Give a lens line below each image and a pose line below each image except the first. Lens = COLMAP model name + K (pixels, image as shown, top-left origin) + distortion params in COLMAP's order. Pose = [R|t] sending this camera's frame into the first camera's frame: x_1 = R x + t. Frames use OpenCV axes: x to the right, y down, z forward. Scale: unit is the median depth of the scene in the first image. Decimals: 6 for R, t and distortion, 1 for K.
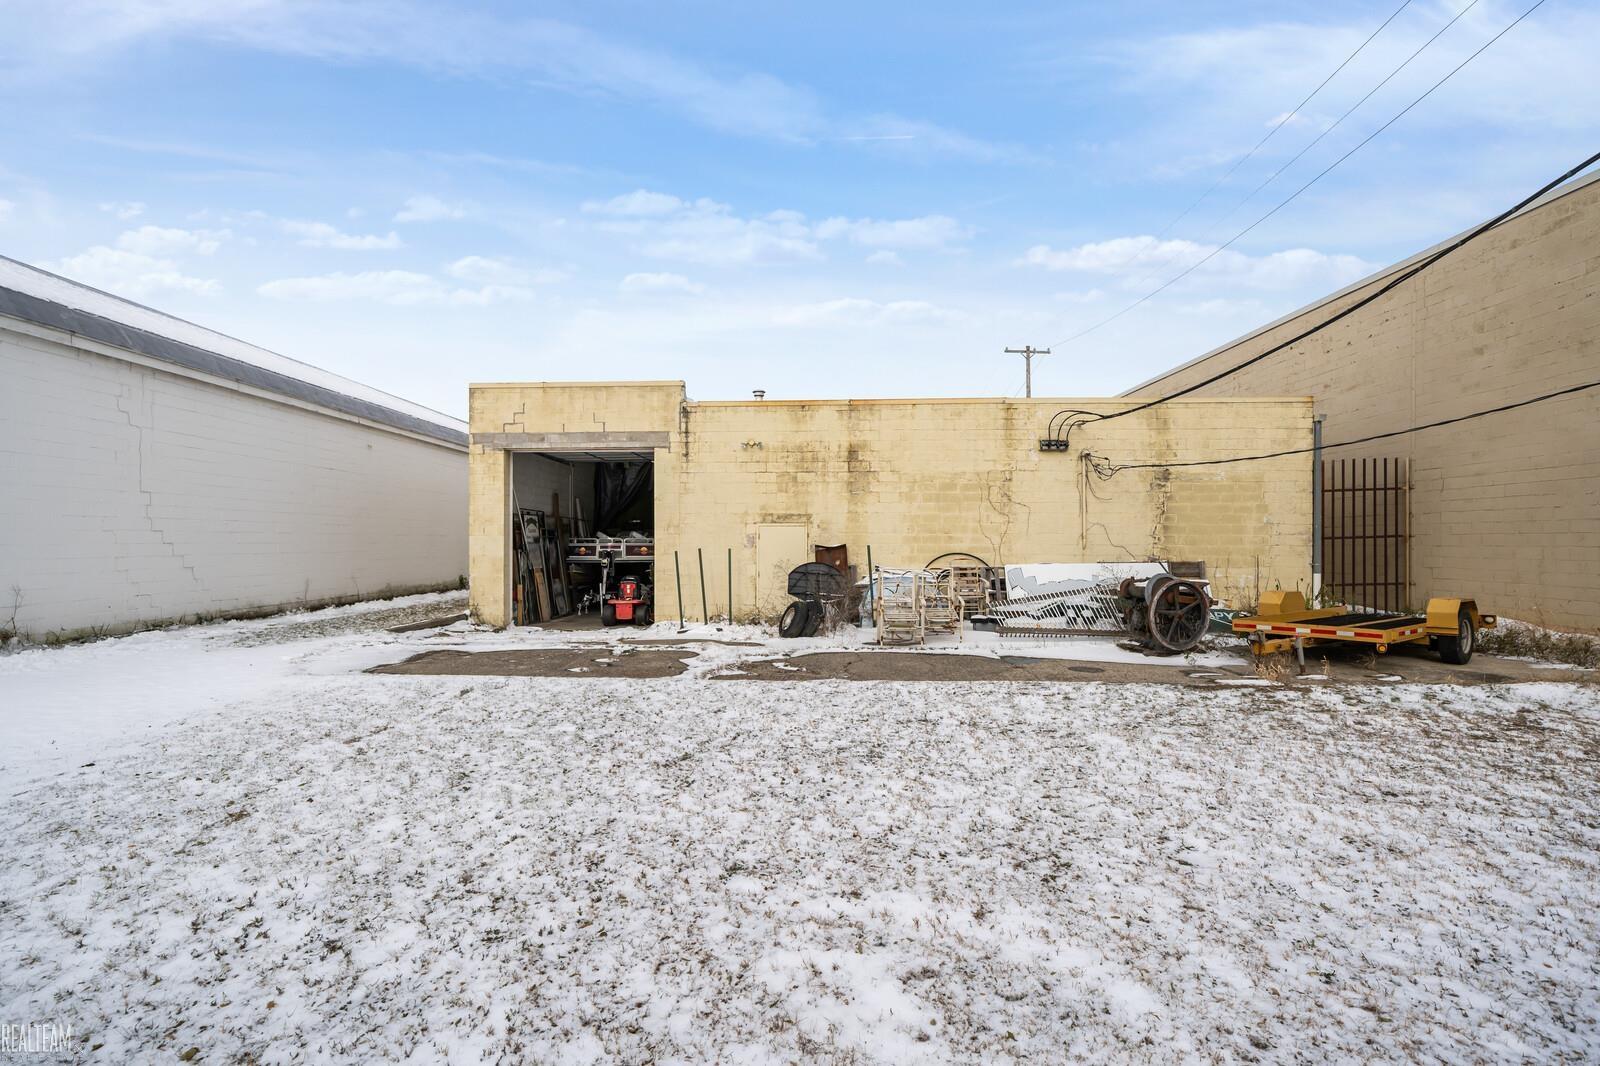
lens RADIAL K [[748.5, 0, 802.6], [0, 748.5, 535.4], [0, 0, 1]] dist [0.005495, 0.000001]
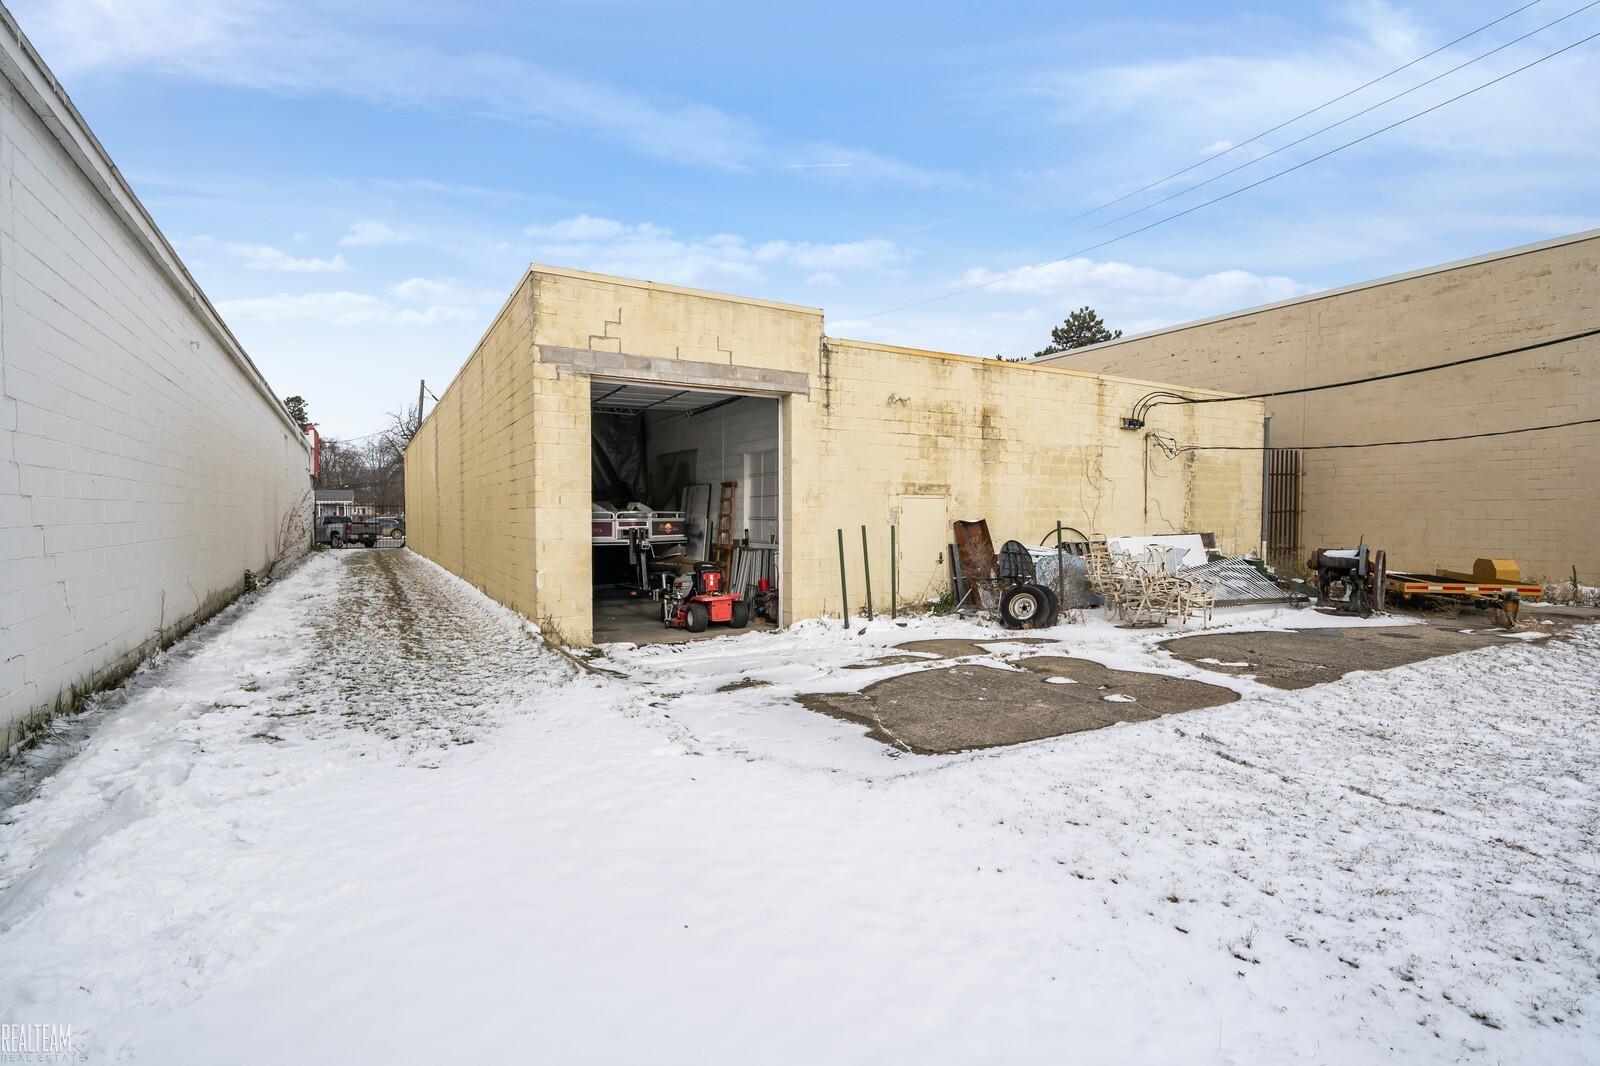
lens RADIAL K [[748.5, 0, 798.9], [0, 748.5, 534.9], [0, 0, 1]] dist [0.005495, 0.000001]
pose [[0.843904, -0.015193, 0.536279, -0.607473], [-0.004153, 0.999384, 0.034847, 0.000064], [-0.536478, -0.031635, 0.843321, 0.355404]]
